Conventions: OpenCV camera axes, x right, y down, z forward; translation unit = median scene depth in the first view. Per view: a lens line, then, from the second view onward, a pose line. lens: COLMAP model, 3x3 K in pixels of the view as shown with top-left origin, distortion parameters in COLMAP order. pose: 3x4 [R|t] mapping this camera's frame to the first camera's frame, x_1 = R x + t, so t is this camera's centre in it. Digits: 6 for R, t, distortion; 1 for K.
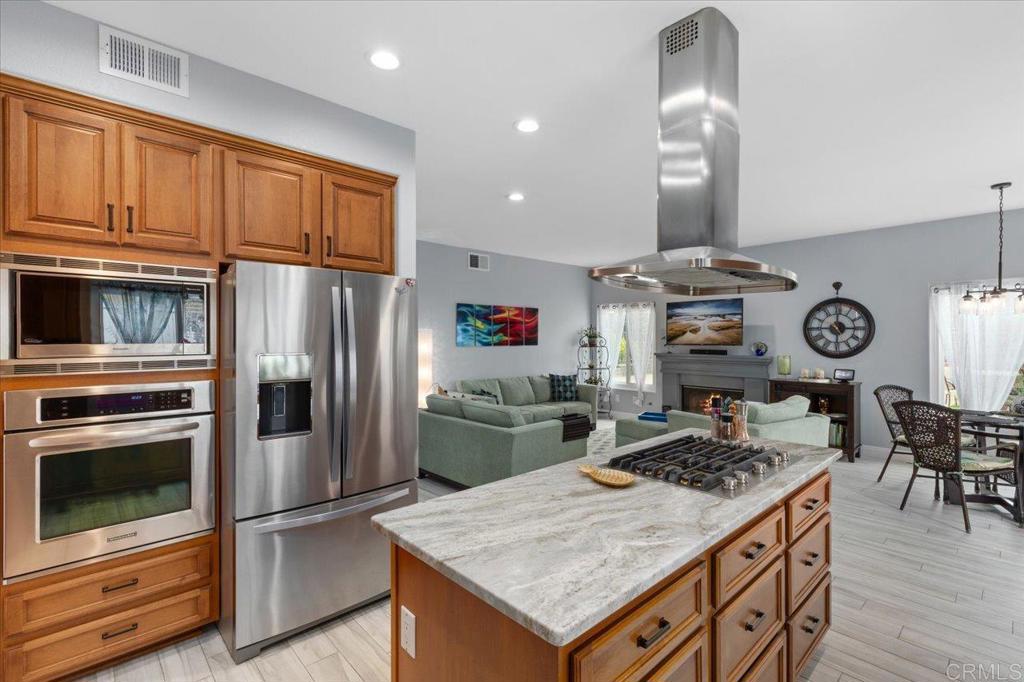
lens RADIAL K [[470.2, 0, 518.2], [0, 470.2, 340.1], [0, 0, 1]] dist [0.001268, 0.000391]
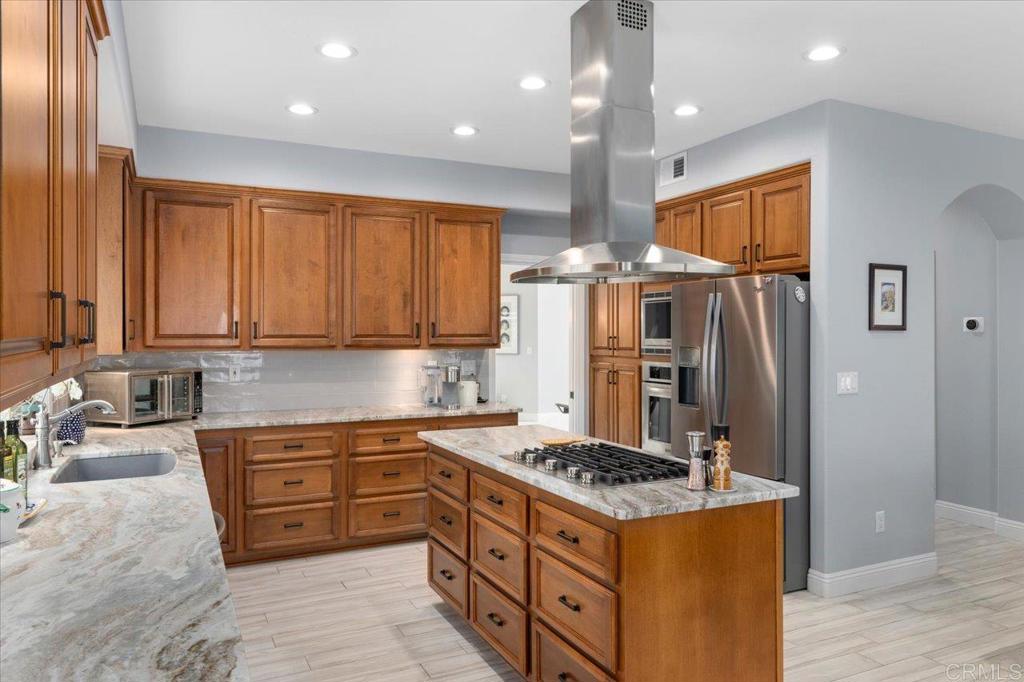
lens RADIAL K [[720.6, 0, 517.9], [0, 720.6, 336.5], [0, 0, 1]] dist [0.002075, -0.000170]
pose [[-0.309112, 0.003046, -0.951021, 0.552916], [-0.002601, 0.999988, 0.004048, -0.002839], [0.951022, 0.003725, -0.309101, 0.391114]]
